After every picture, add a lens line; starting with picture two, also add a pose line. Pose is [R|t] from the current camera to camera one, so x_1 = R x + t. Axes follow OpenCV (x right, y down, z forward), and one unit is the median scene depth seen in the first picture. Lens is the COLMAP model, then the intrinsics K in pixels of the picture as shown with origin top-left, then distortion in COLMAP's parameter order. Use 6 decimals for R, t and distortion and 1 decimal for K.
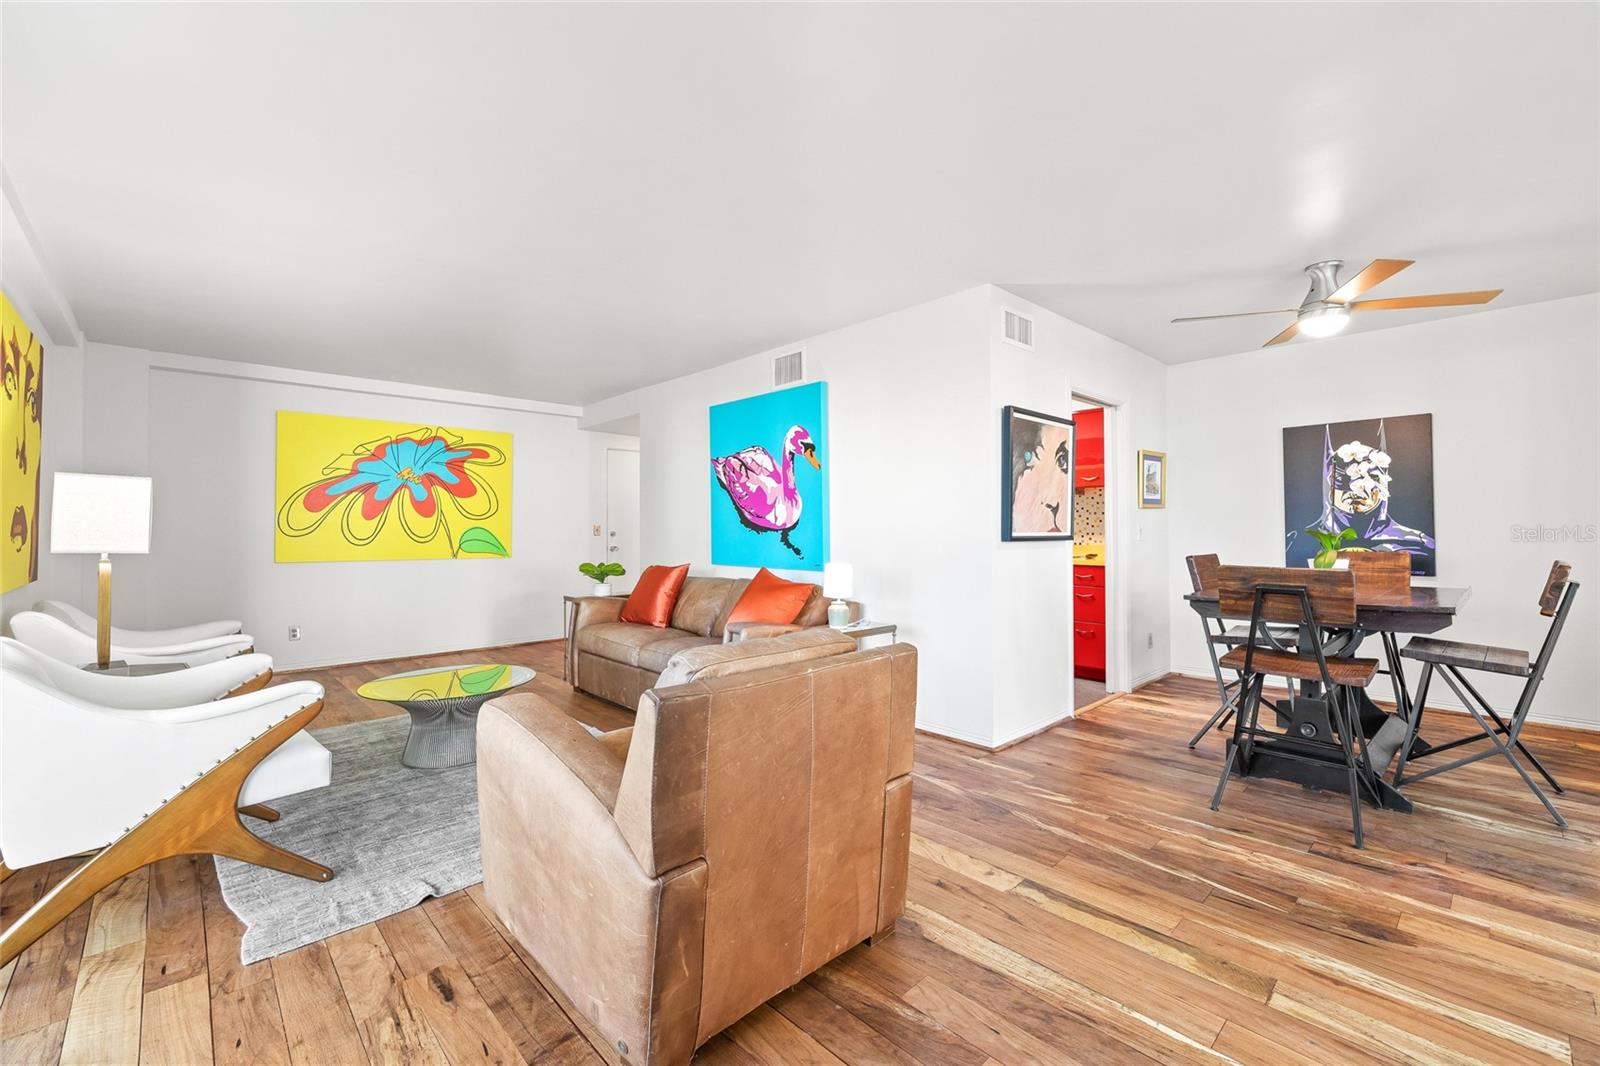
lens RADIAL K [[673.1, 0, 796.8], [0, 673.1, 522.1], [0, 0, 1]] dist [-0.001010, 0.000265]
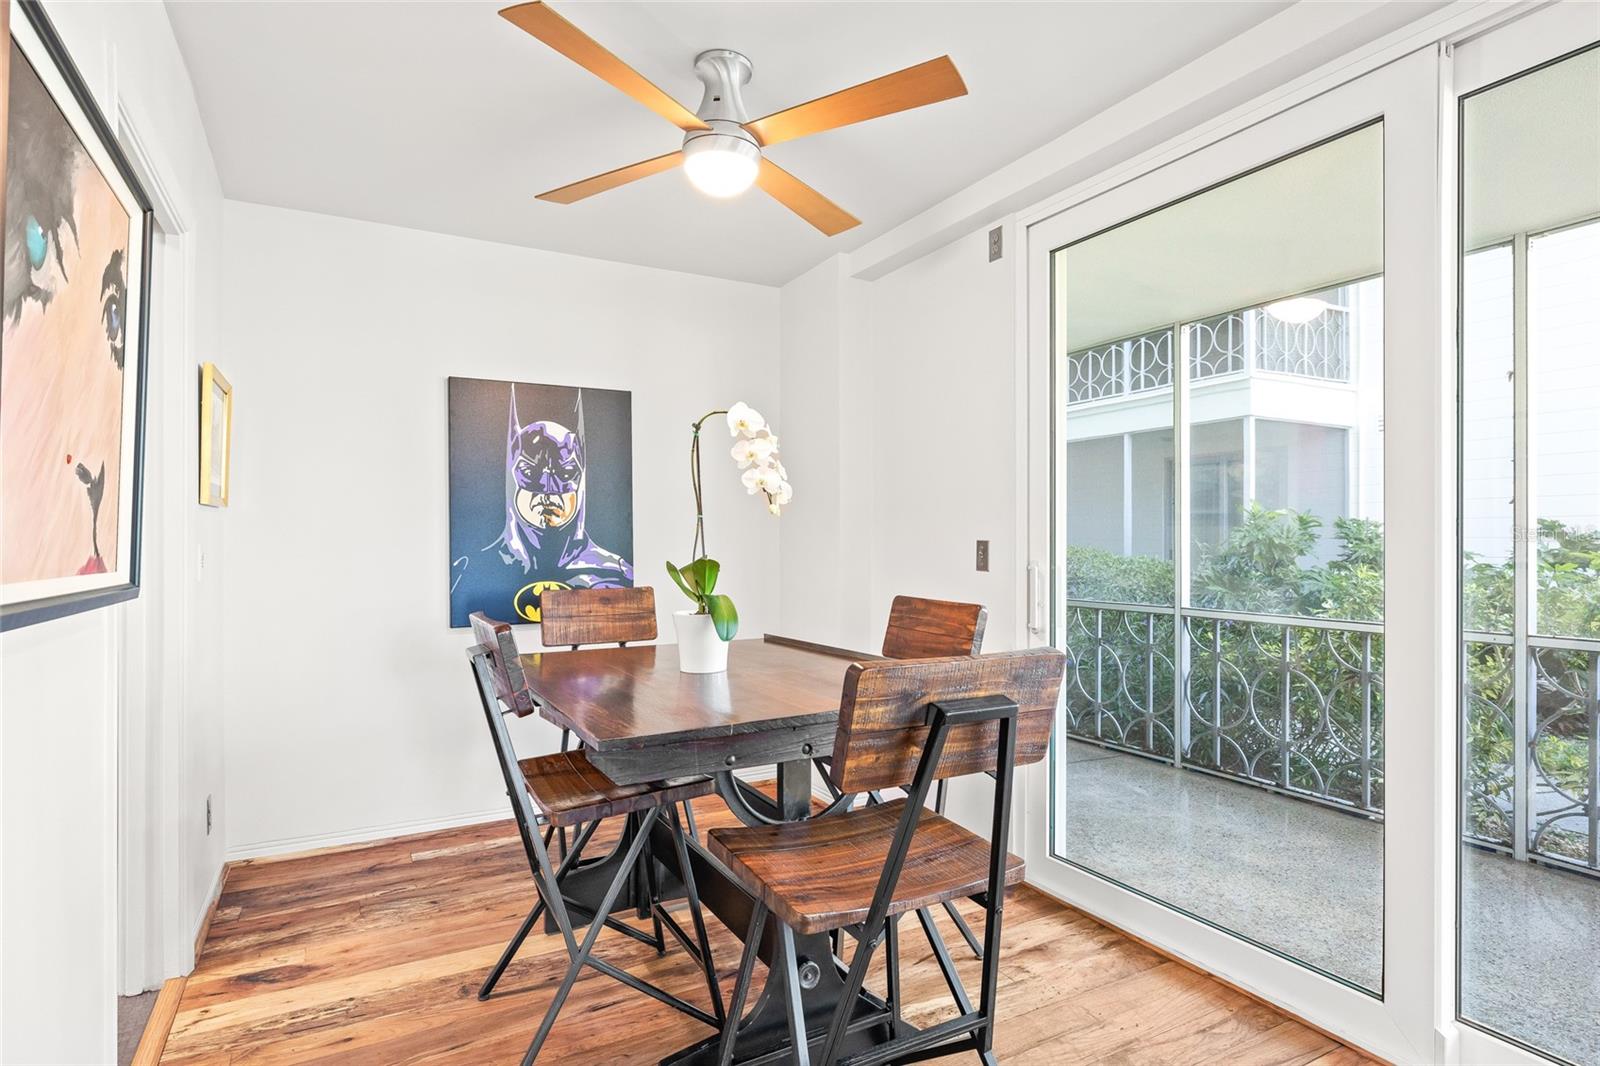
lens RADIAL K [[841.6, 0, 805.2], [0, 841.6, 541.0], [0, 0, 1]] dist [-0.006018, -0.001382]
pose [[0.248326, 0.007068, 0.968651, 0.111715], [-0.008435, 0.999951, -0.005134, 0.000969], [-0.968640, -0.006896, 0.248374, 0.549110]]
